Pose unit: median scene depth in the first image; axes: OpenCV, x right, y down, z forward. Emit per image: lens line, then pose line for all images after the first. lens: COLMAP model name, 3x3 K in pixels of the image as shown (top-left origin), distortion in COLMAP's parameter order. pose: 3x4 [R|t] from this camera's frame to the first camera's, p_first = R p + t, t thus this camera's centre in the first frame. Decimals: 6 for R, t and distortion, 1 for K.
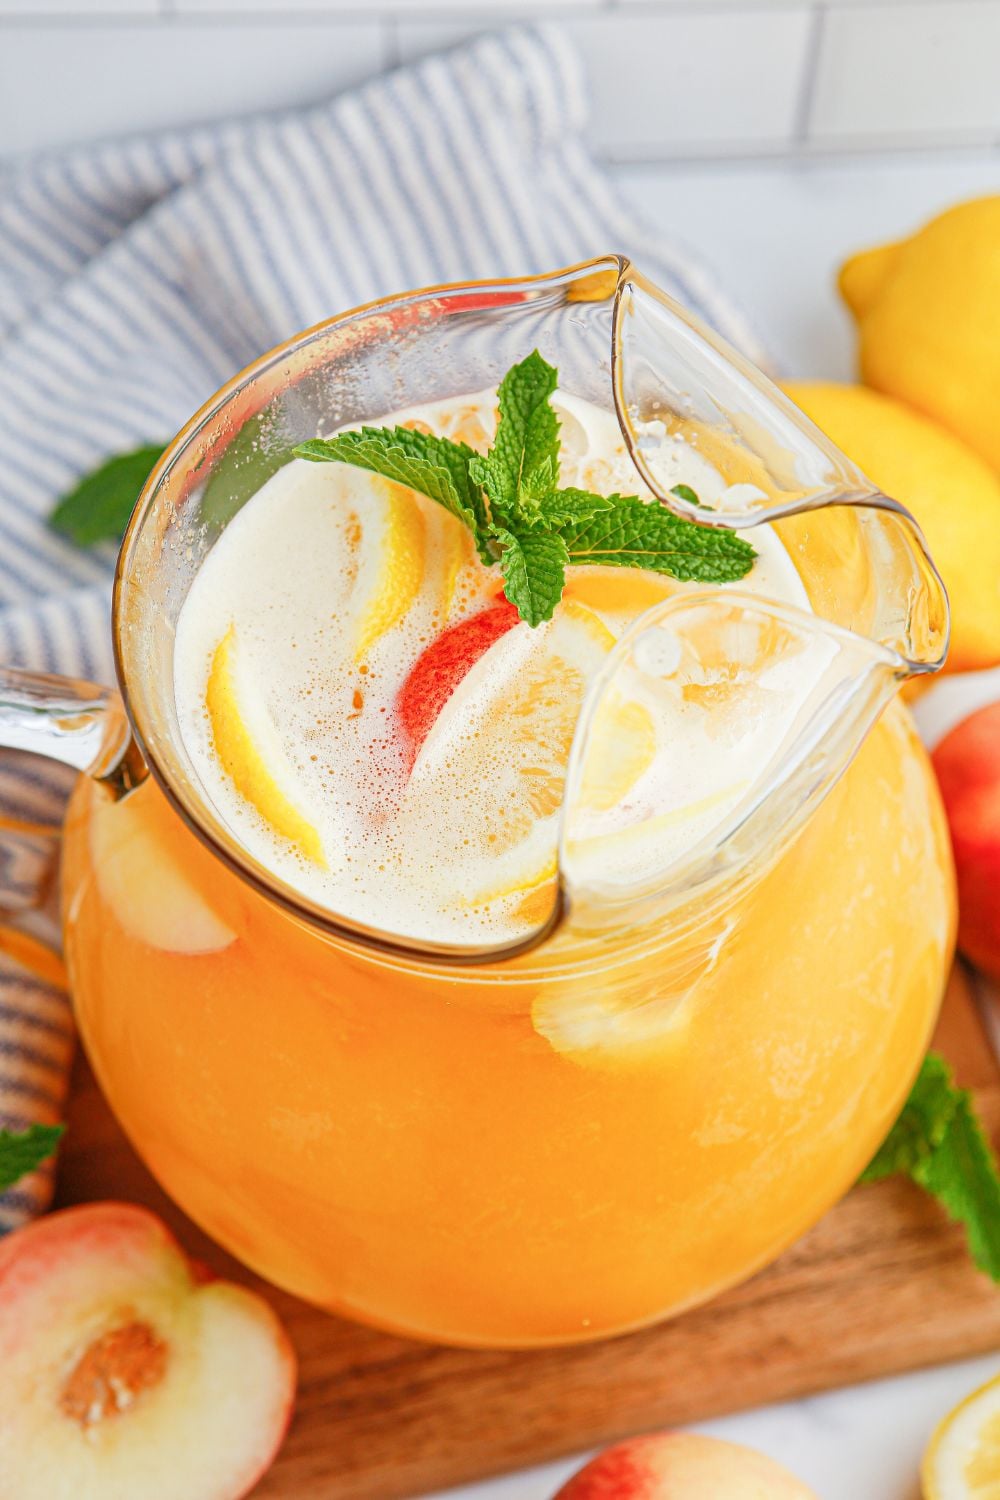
lens RADIAL K [[3022.9, 0, 502.8], [0, 3022.9, 761.0], [0, 0, 1]] dist [0.428022, -0.036643]
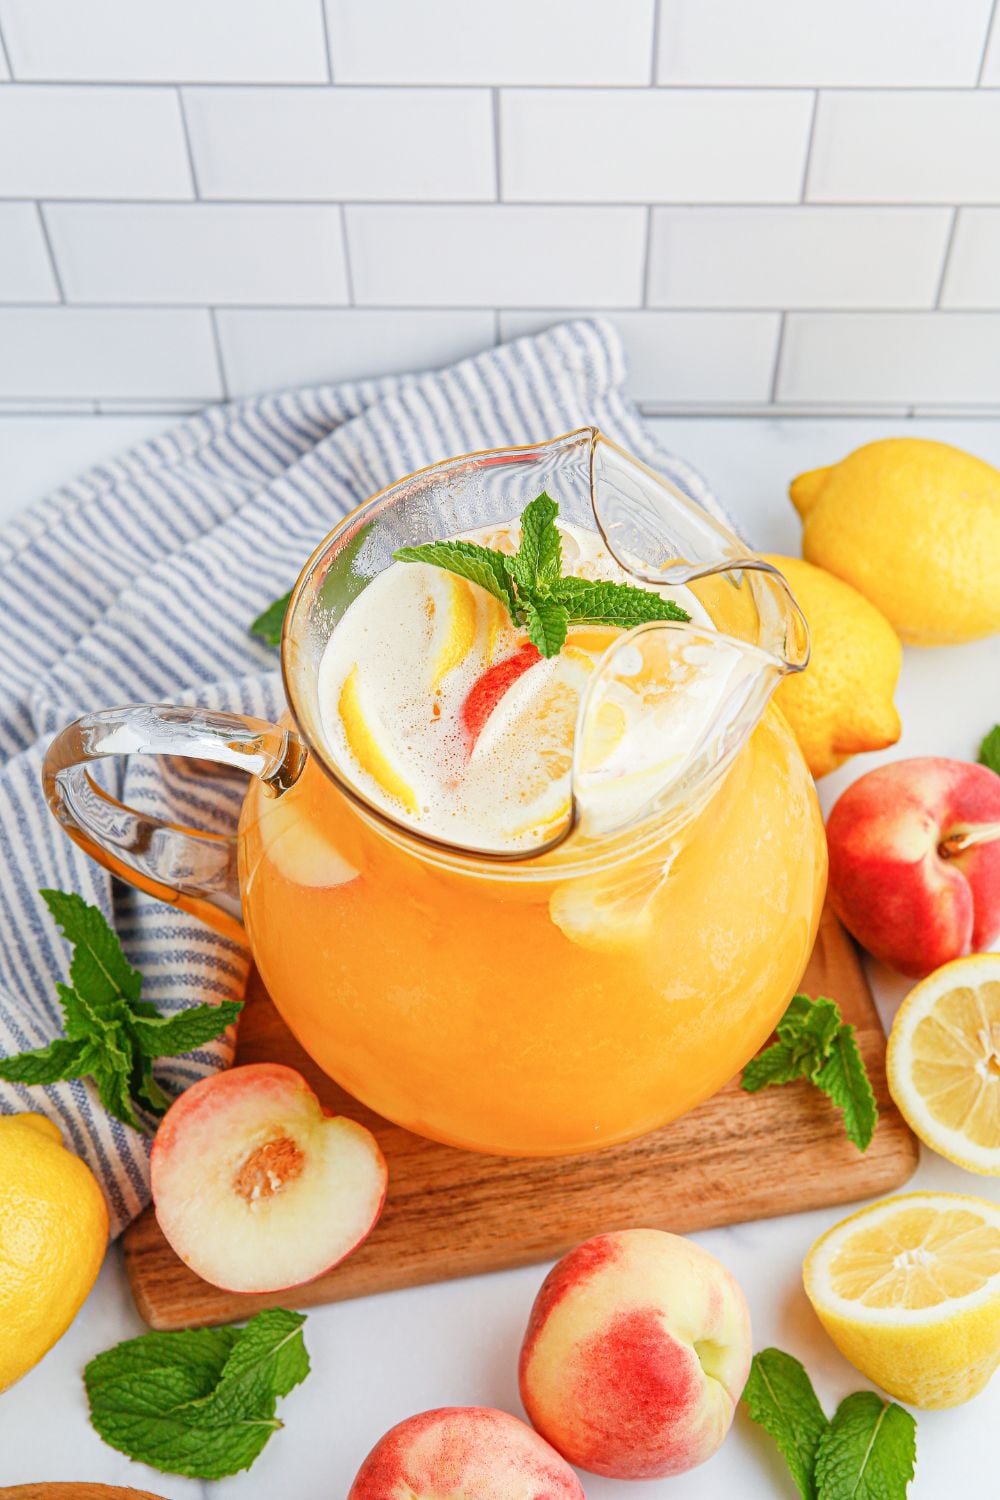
lens RADIAL K [[3022.9, 0, 502.8], [0, 3022.9, 761.0], [0, 0, 1]] dist [0.428022, -0.036643]
pose [[0.997661, 0.036766, -0.057632, 0.065863], [-0.042584, 0.993747, -0.103215, 0.142465], [0.053477, 0.105428, 0.992988, -0.488993]]
